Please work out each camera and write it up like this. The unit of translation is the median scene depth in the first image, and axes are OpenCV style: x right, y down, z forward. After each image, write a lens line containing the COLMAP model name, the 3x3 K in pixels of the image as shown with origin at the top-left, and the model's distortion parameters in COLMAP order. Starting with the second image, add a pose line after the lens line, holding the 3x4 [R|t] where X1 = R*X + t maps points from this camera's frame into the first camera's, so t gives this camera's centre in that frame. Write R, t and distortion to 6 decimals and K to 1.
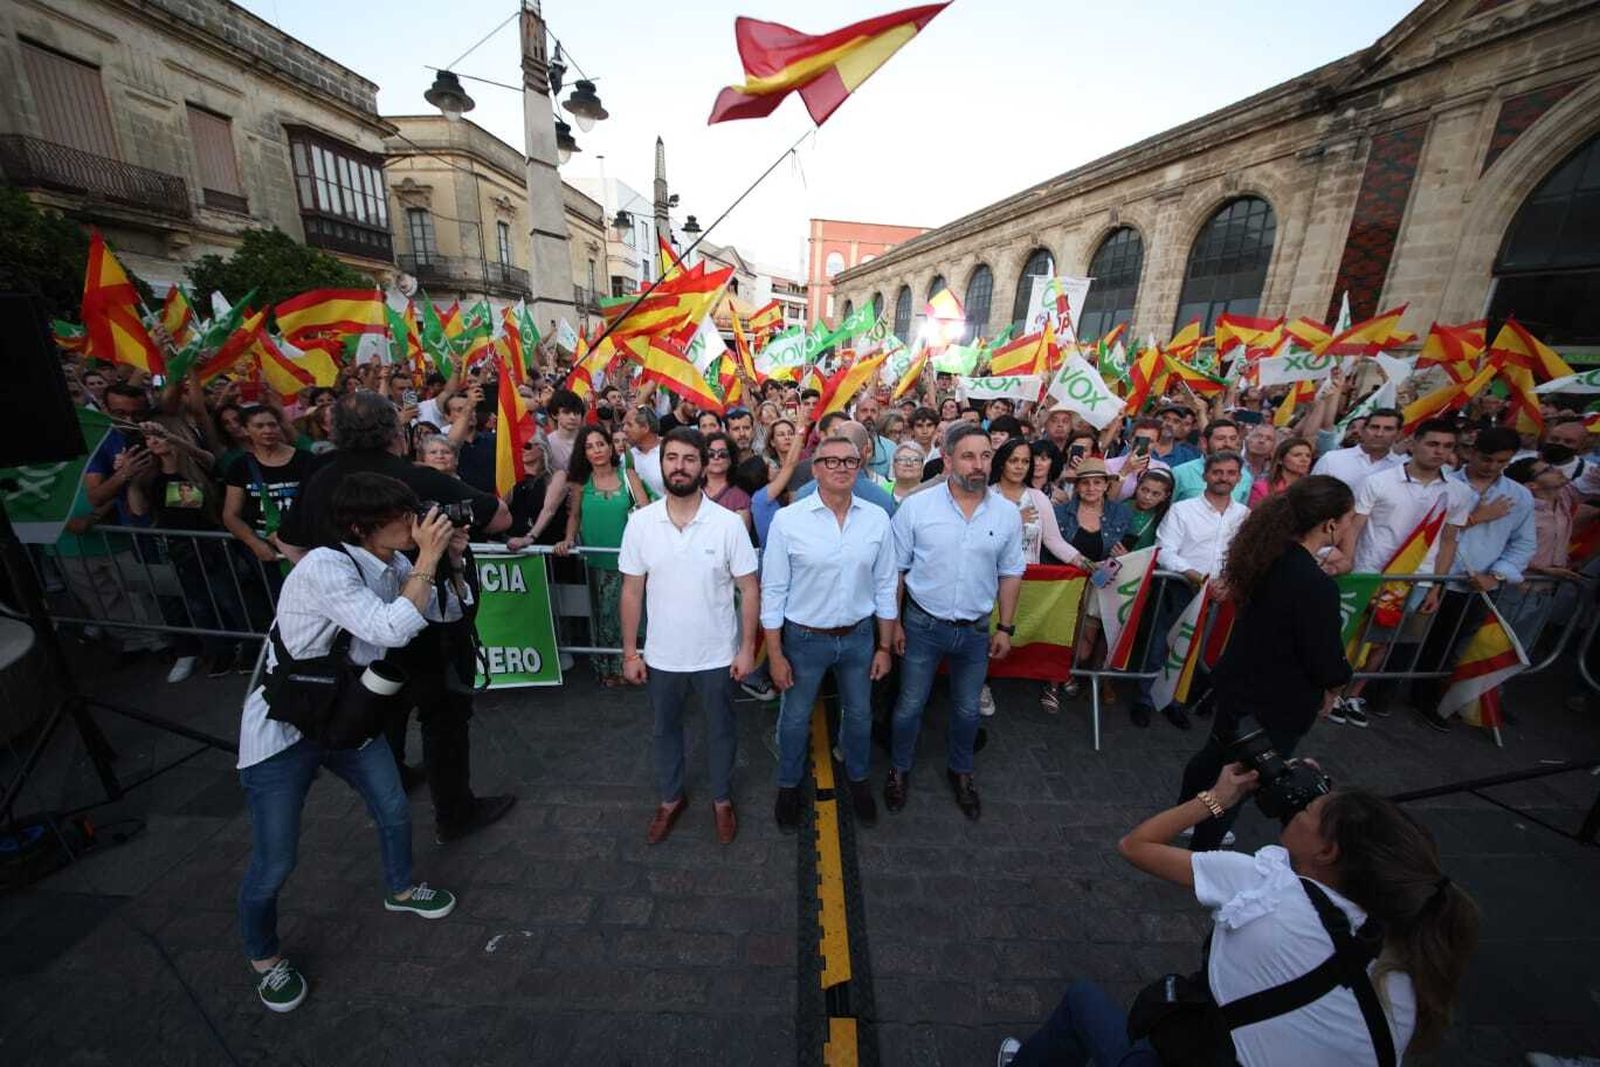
lens RADIAL K [[576.1, 0, 809.9], [0, 576.1, 544.5], [0, 0, 1]] dist [-0.023779, 0.000093]
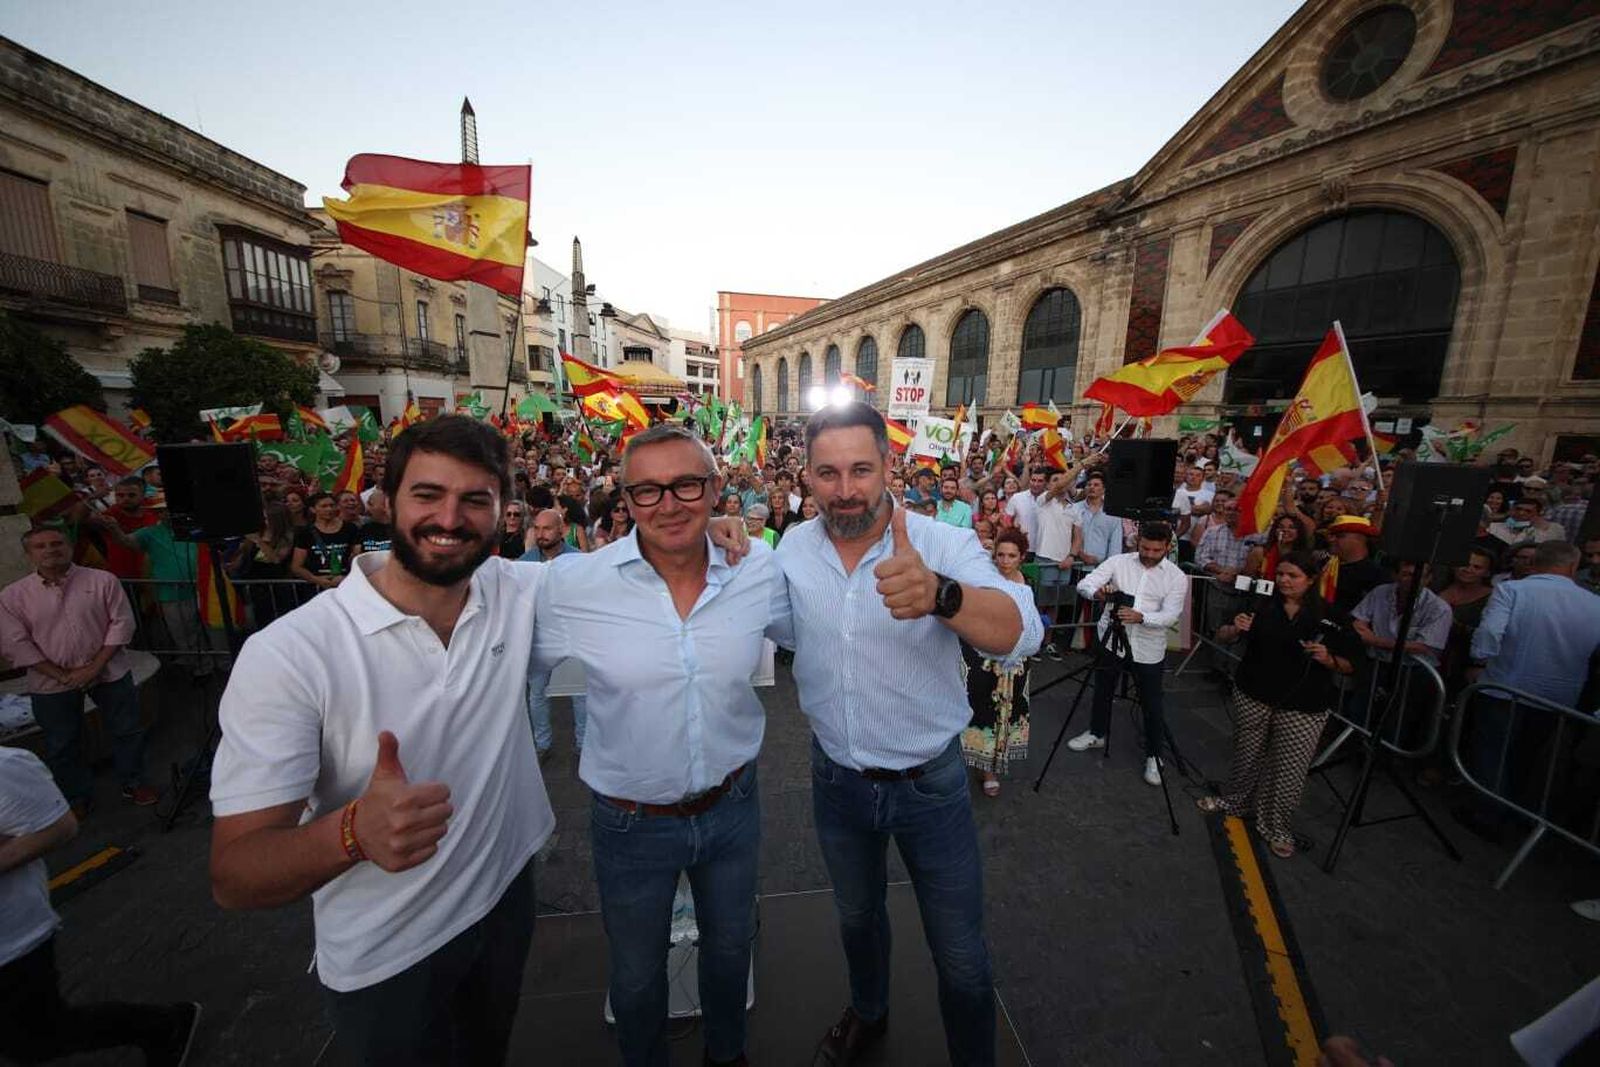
lens RADIAL K [[582.5, 0, 794.4], [0, 582.5, 532.3], [0, 0, 1]] dist [-0.020462, 0.000017]
pose [[0.993436, -0.050485, 0.102646, 0.022638], [0.061321, 0.992547, -0.105311, 0.020537], [-0.096564, 0.110914, 0.989128, -0.134795]]
